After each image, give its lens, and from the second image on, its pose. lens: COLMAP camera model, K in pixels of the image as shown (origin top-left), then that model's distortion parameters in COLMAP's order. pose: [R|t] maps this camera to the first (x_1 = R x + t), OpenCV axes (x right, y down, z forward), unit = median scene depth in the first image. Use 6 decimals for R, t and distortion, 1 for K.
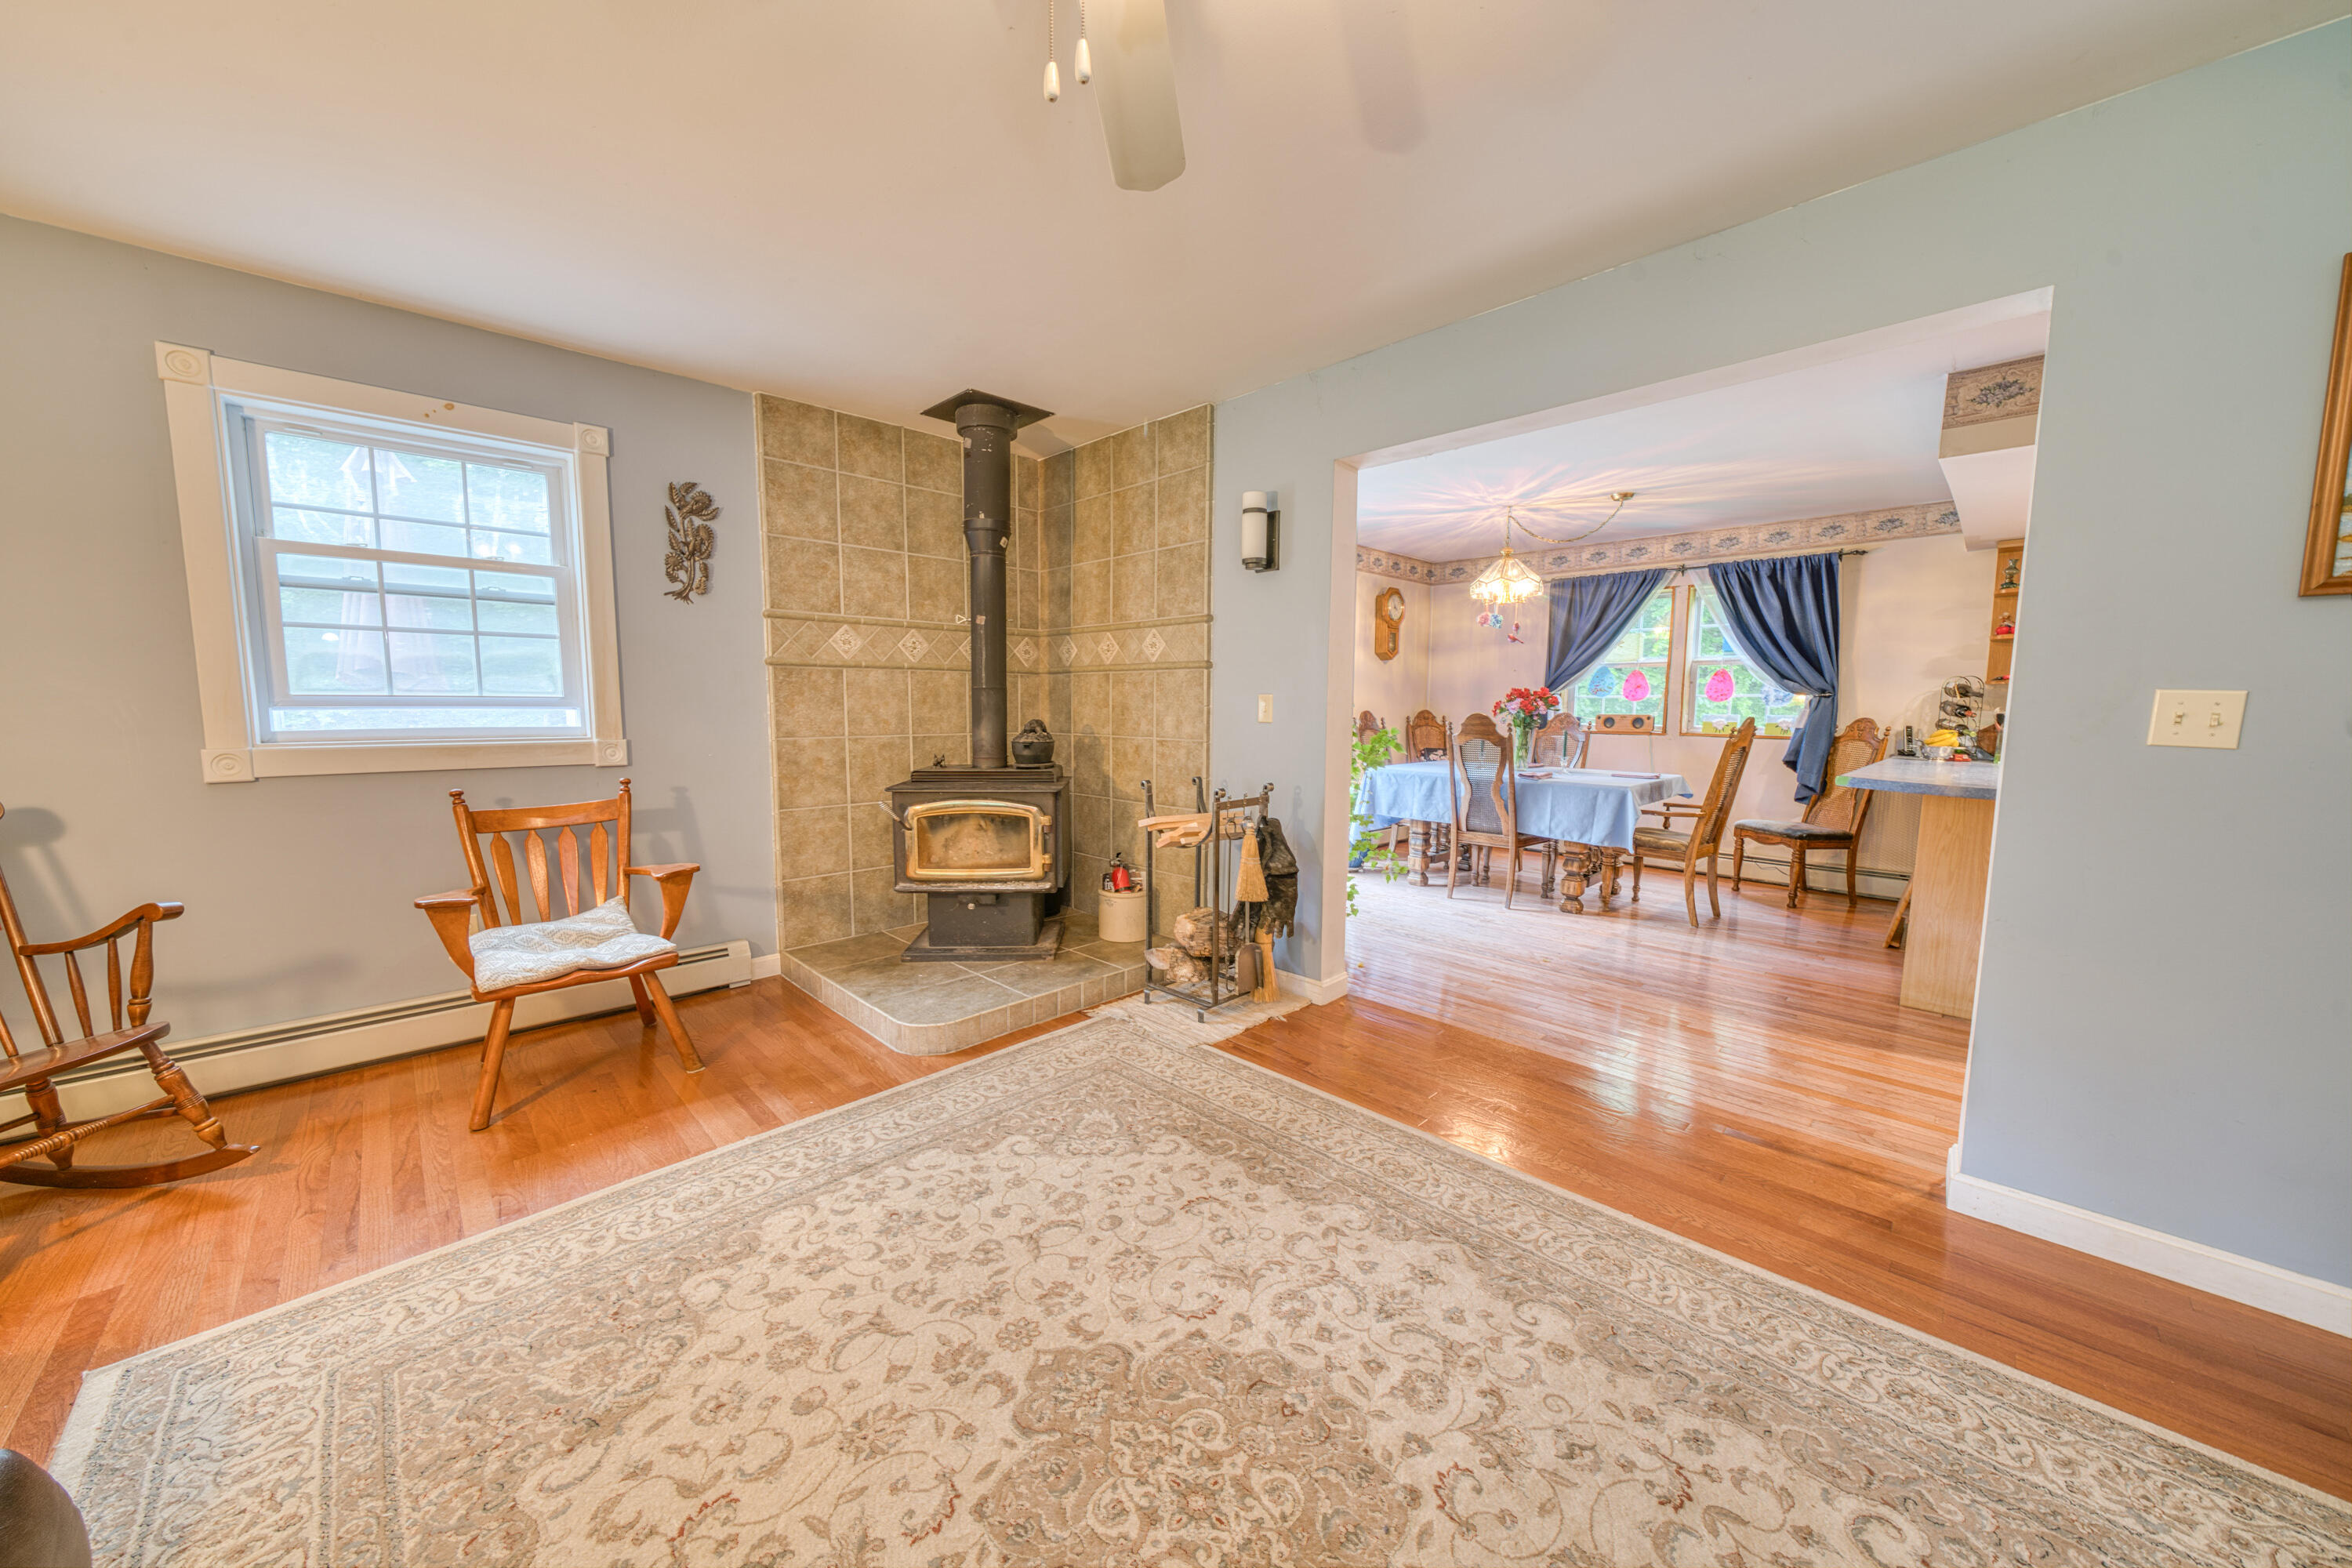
lens RADIAL K [[834.5, 0, 1156.4], [0, 834.5, 782.5], [0, 0, 1]] dist [-0.005749, -0.000940]
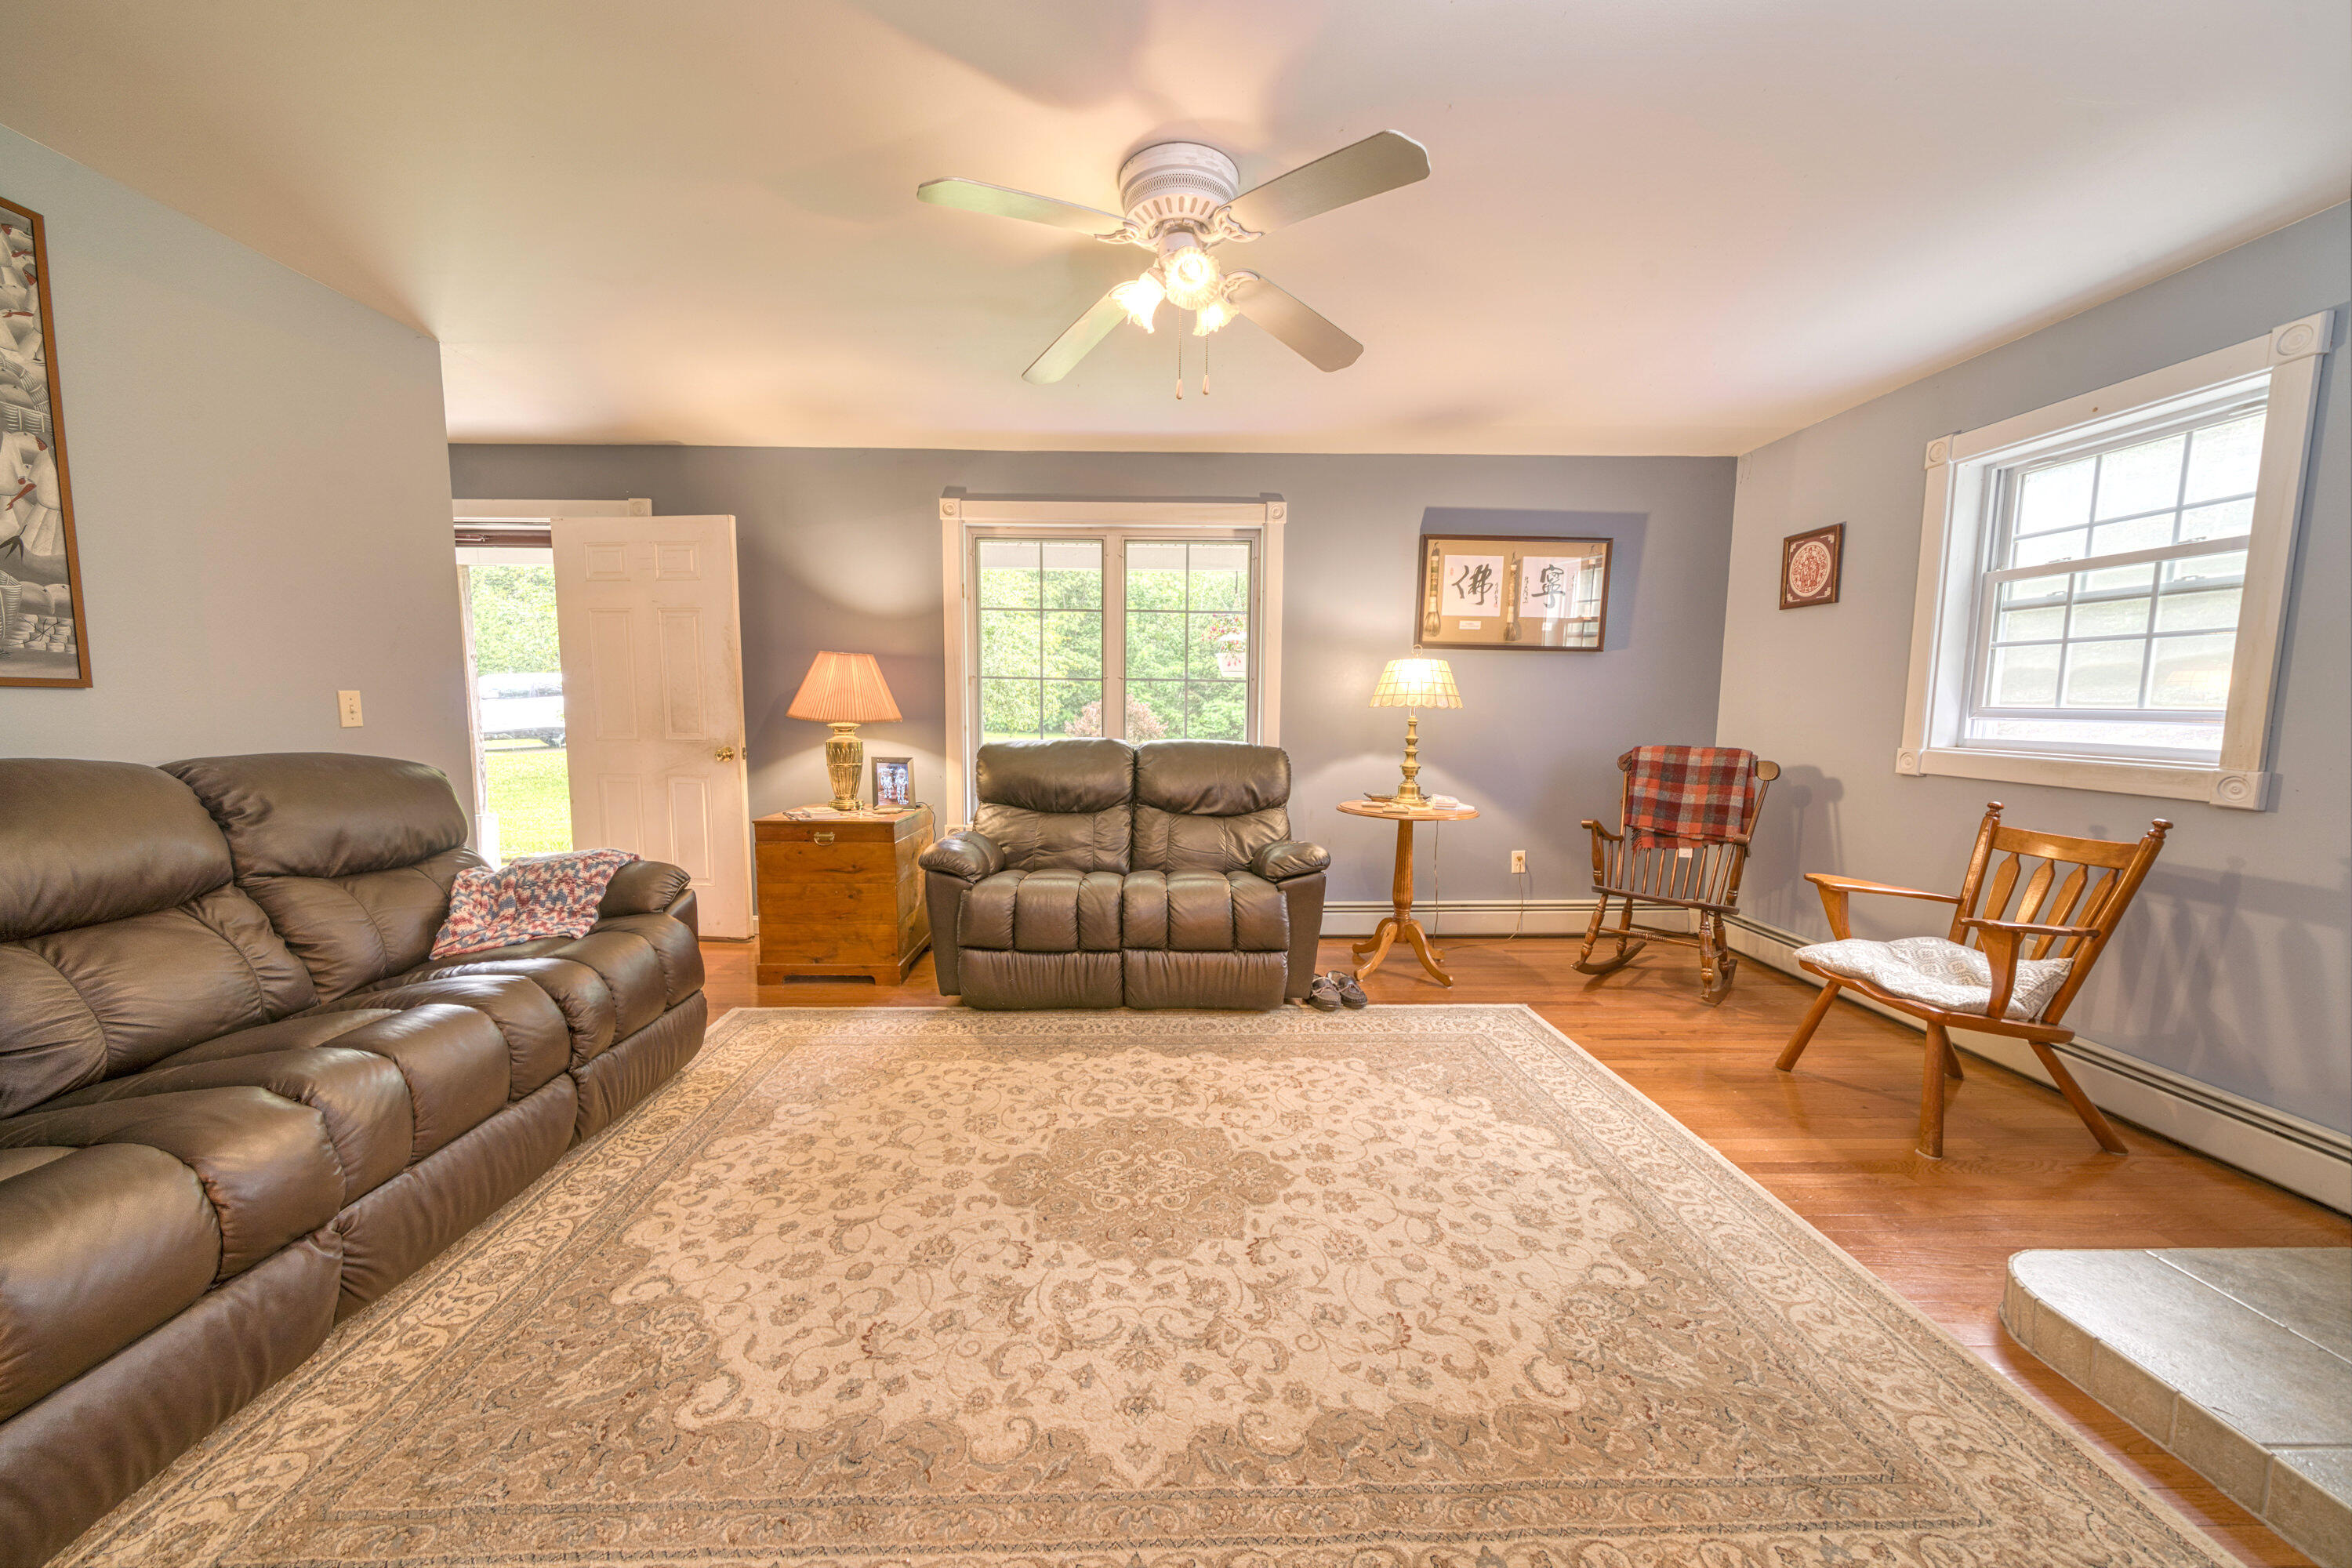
lens RADIAL K [[834.5, 0, 1142.9], [0, 834.5, 779.5], [0, 0, 1]] dist [-0.005749, -0.000940]
pose [[-0.698936, 0.056444, -0.712954, 0.737778], [-0.083493, 0.983624, 0.159725, -0.118854], [0.710294, 0.171164, -0.682778, 1.240327]]
